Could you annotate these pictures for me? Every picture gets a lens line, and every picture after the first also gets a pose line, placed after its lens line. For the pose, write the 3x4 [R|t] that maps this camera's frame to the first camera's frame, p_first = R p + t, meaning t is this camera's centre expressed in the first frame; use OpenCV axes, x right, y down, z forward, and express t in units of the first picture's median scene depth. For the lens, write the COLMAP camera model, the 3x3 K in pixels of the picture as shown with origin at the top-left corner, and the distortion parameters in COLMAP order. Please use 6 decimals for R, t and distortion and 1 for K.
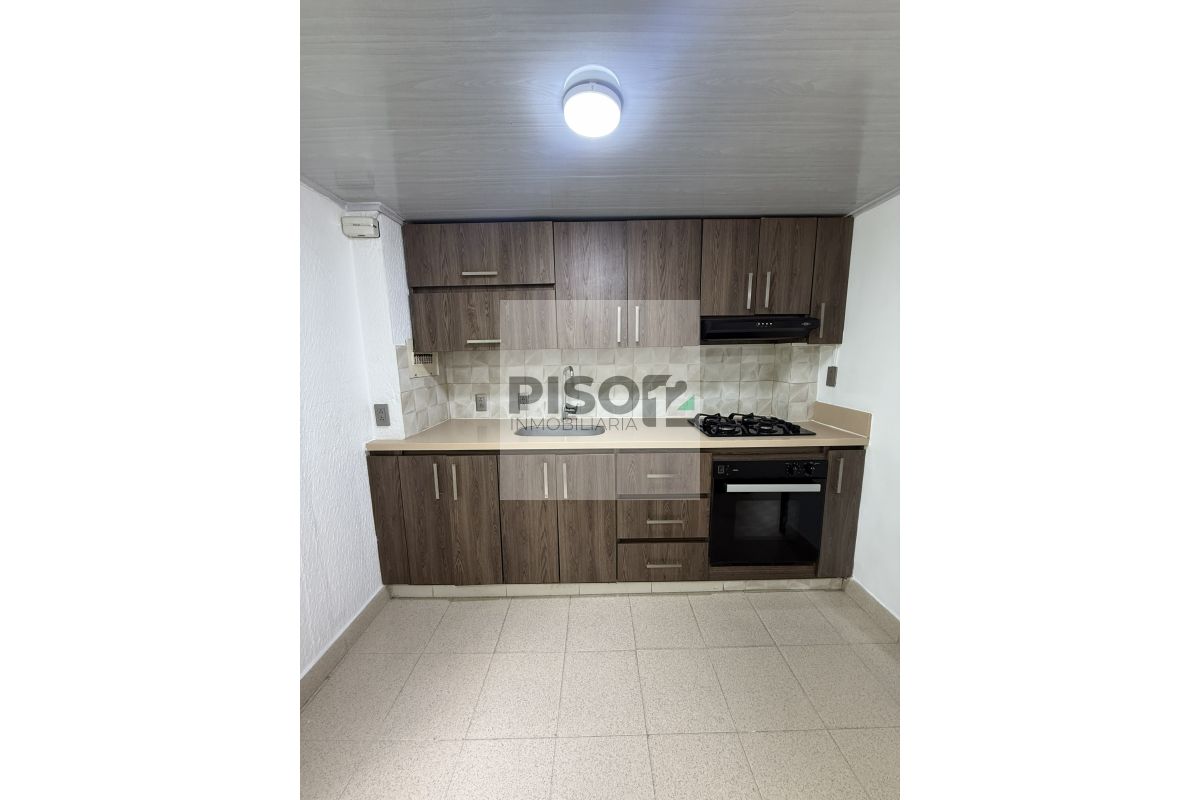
lens RADIAL K [[331.4, 0, 597.9], [0, 331.4, 400.0], [0, 0, 1]] dist [-0.000746, 0.000006]
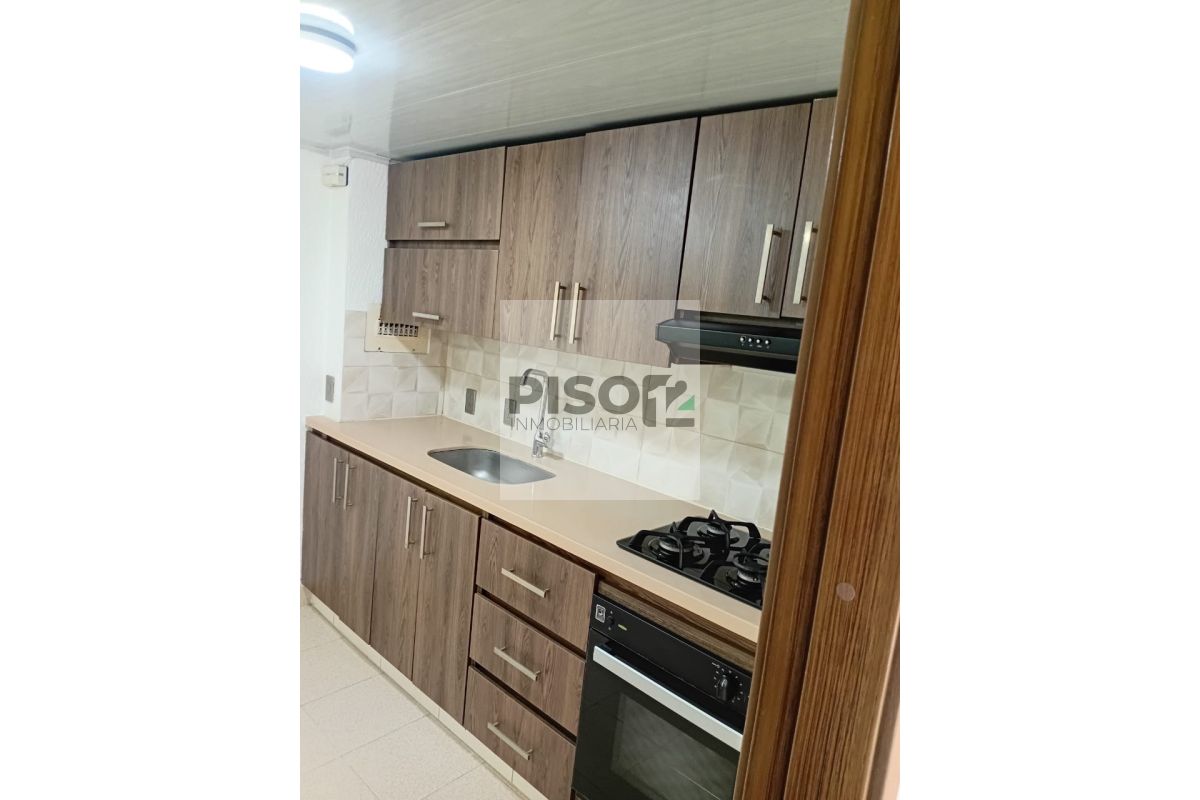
lens RADIAL K [[630.1, 0, 599.1], [0, 630.1, 399.8], [0, 0, 1]] dist [0.003175, -0.000535]
pose [[0.719178, 0.188278, -0.668831, 0.901089], [-0.210704, 0.976357, 0.048282, -0.144858], [0.662108, 0.106202, 0.741845, 0.244437]]
